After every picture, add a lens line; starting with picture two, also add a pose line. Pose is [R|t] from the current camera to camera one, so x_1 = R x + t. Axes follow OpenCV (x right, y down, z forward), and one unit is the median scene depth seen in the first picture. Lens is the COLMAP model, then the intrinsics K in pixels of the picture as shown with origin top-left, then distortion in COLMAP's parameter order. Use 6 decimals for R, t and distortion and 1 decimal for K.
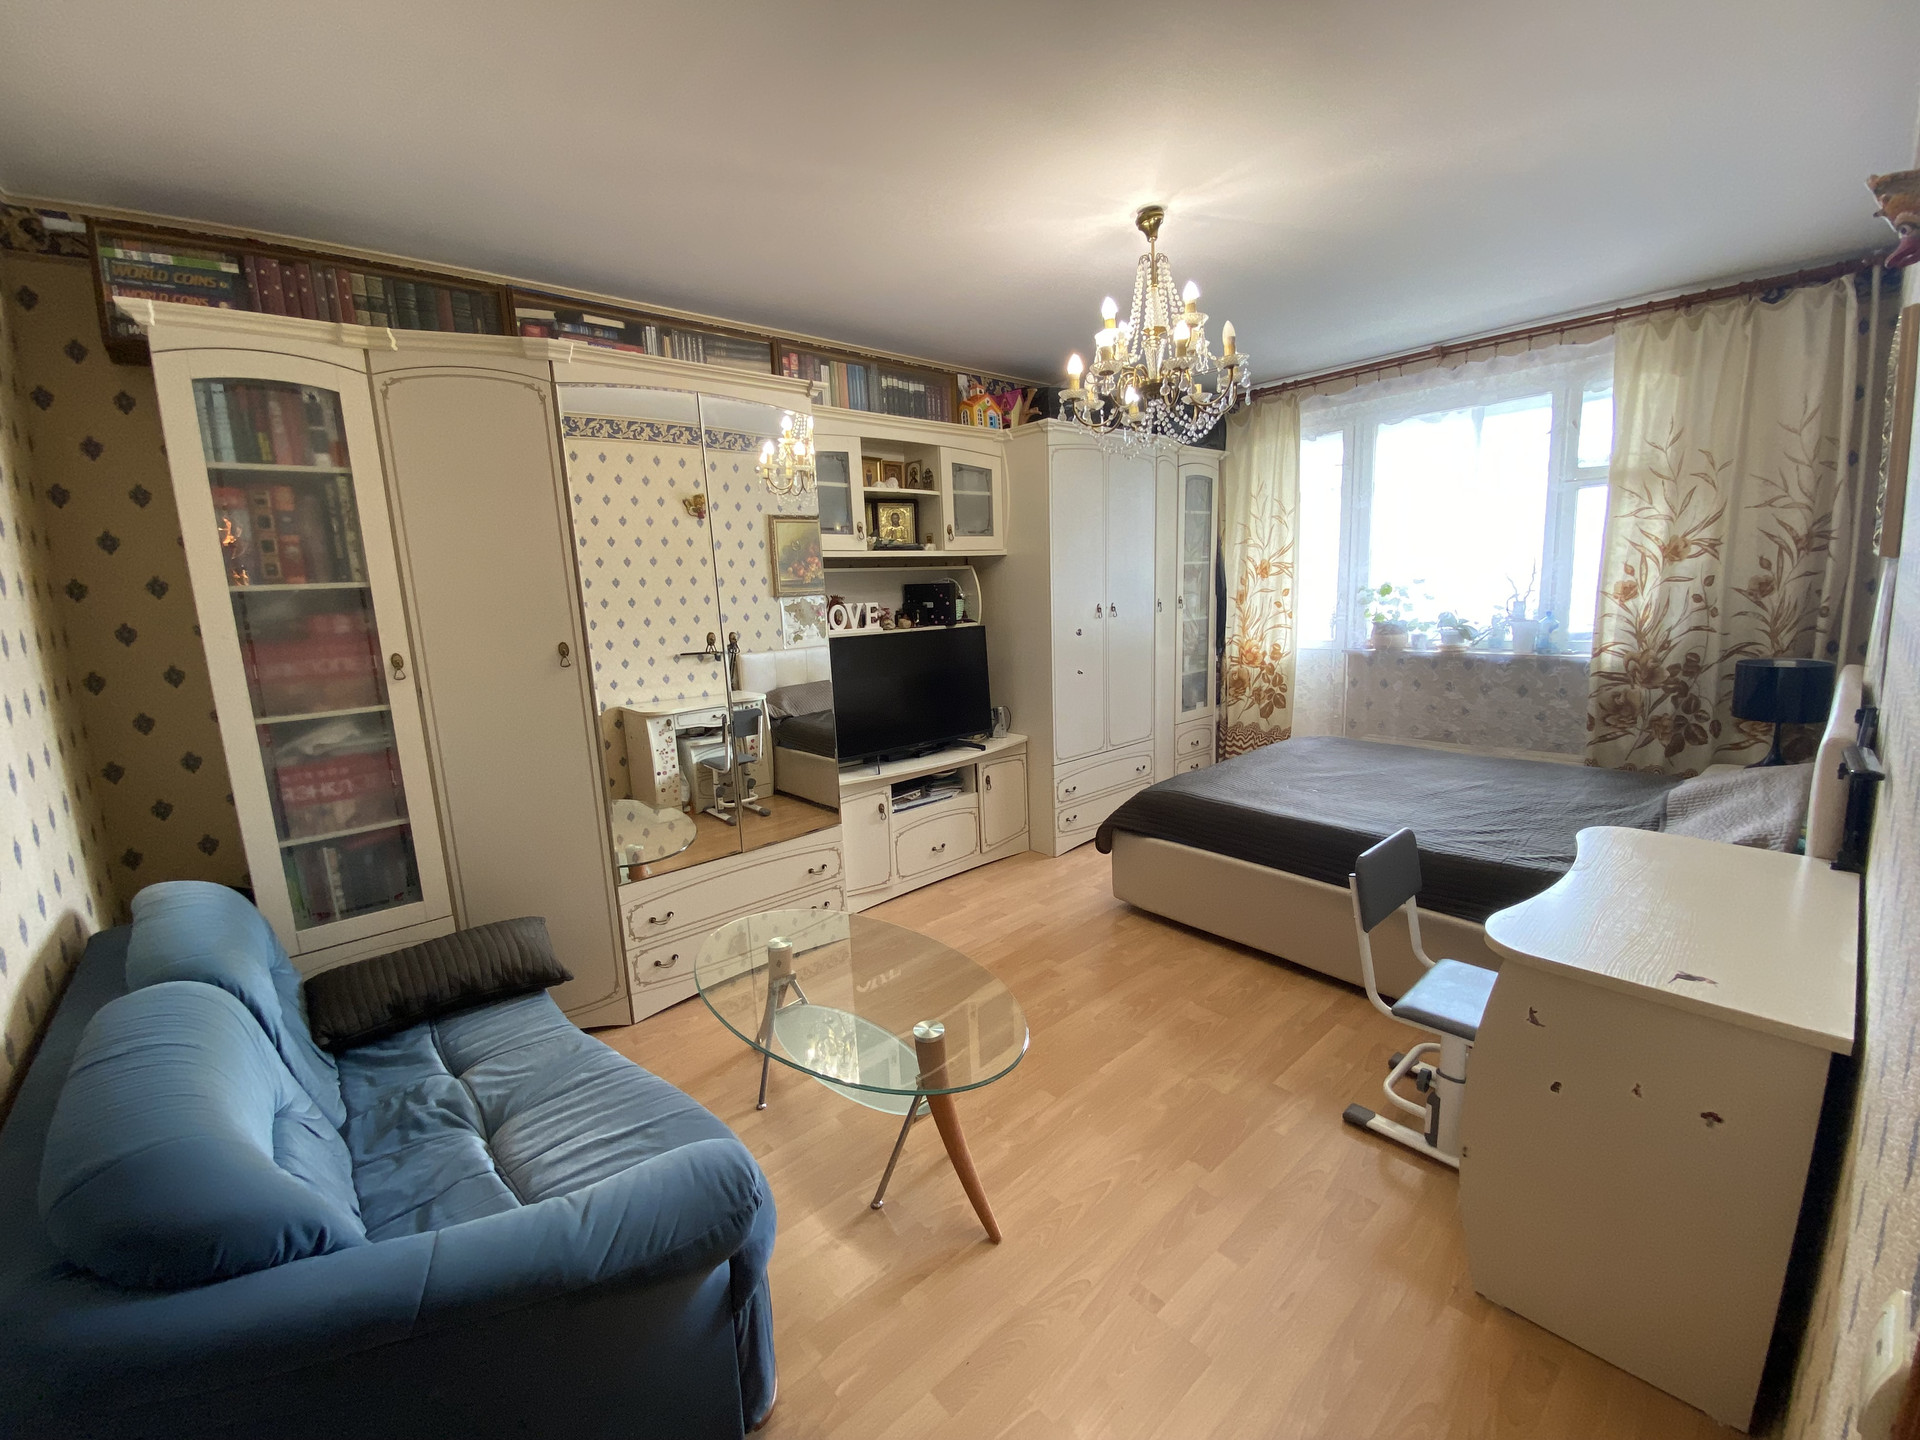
lens RADIAL K [[770.9, 0, 960.0], [0, 770.9, 720.0], [0, 0, 1]] dist [0.023188, -0.021927]
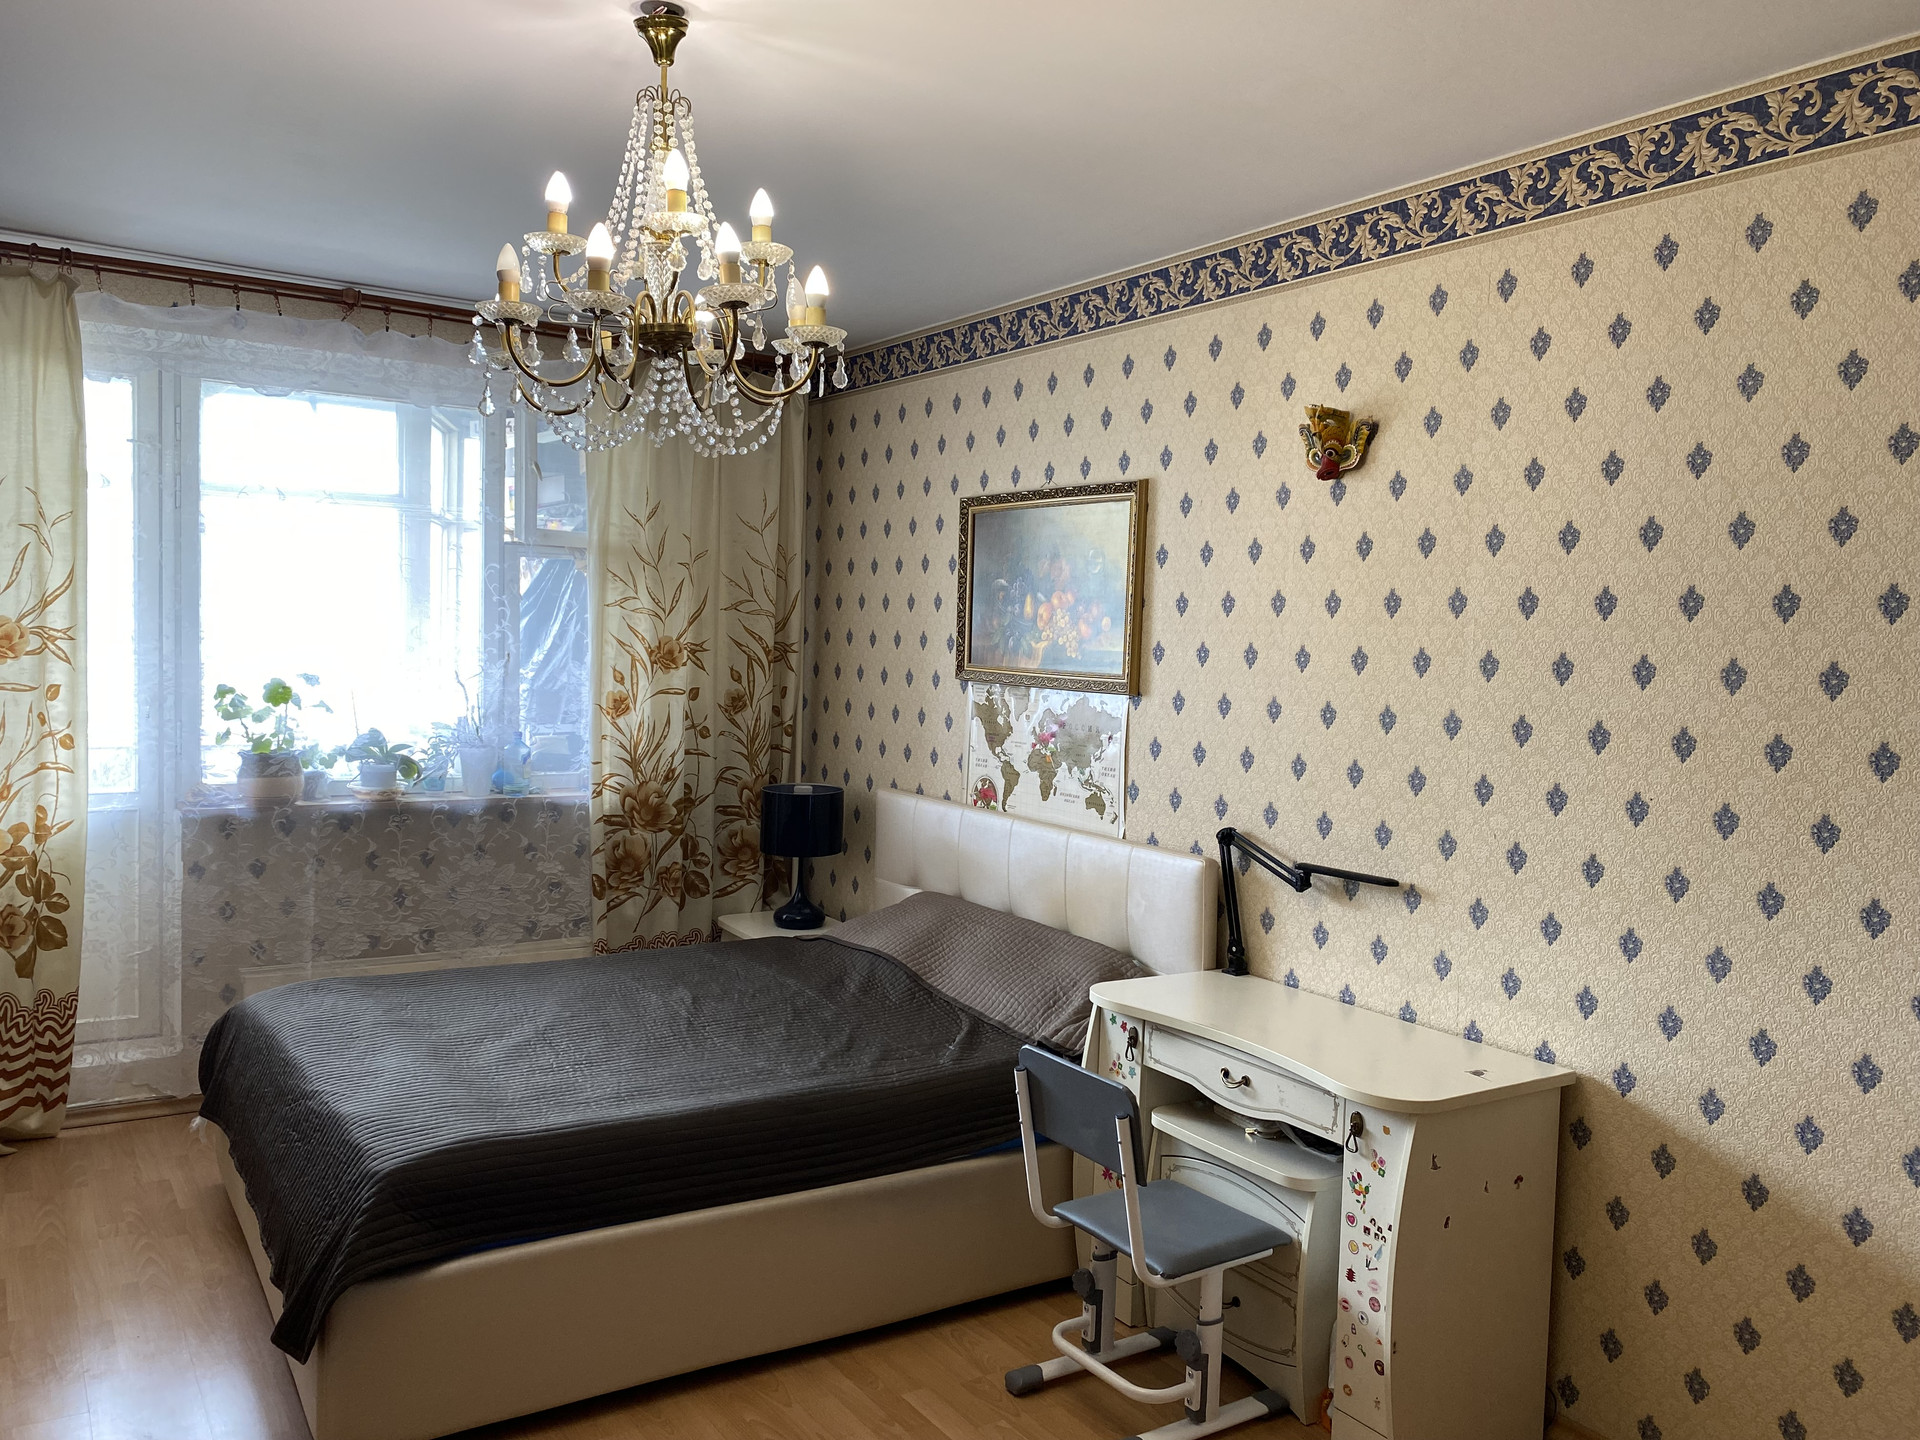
lens RADIAL K [[1451.8, 0, 960.0], [0, 1451.8, 720.0], [0, 0, 1]] dist [0.039597, -0.000940]
pose [[0.147519, -0.010532, 0.989003, -0.483980], [0.128078, 0.991727, -0.008543, -0.100160], [-0.980731, 0.127929, 0.147648, 0.482321]]
